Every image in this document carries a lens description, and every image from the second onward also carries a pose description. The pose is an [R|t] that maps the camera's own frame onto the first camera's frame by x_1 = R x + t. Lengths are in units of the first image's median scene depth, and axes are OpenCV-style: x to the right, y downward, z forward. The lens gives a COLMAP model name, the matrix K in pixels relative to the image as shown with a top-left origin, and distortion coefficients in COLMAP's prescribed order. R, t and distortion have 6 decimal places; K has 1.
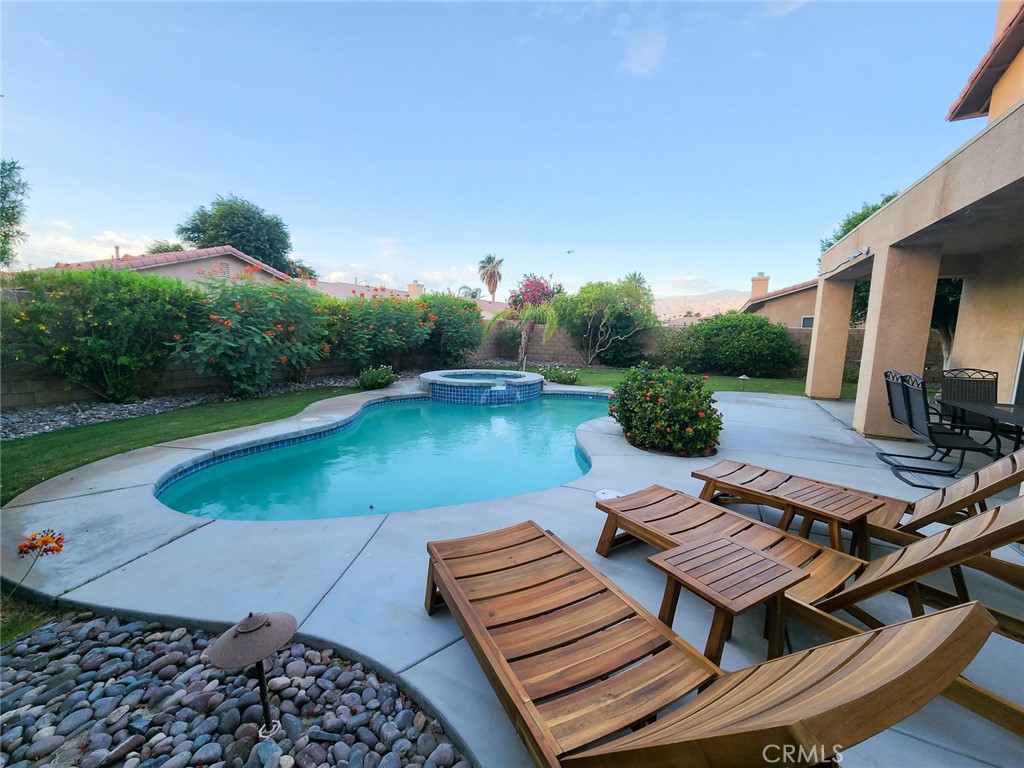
lens RADIAL K [[420.3, 0, 512.0], [0, 420.3, 384.0], [0, 0, 1]] dist [-0.001179, -0.000046]
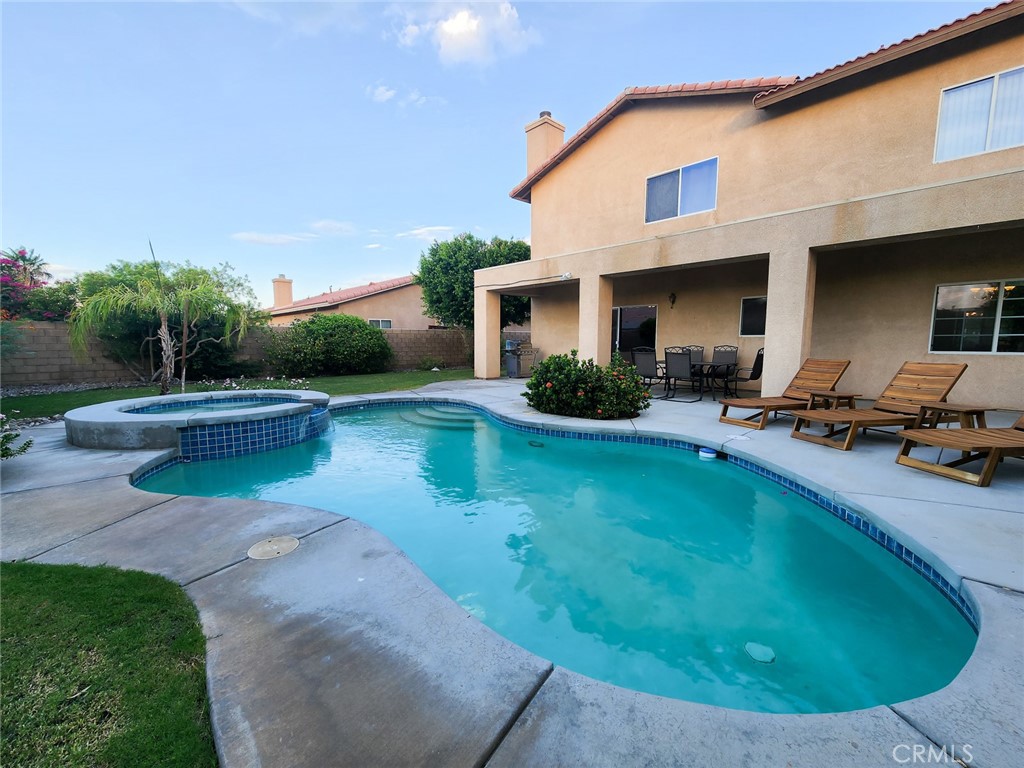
lens RADIAL K [[420.3, 0, 512.0], [0, 420.3, 384.0], [0, 0, 1]] dist [-0.001179, -0.000046]
pose [[0.352071, -0.114776, 0.928909, -0.585794], [0.125423, 0.989287, 0.074699, -0.047500], [-0.927532, 0.090207, 0.362695, 0.522600]]
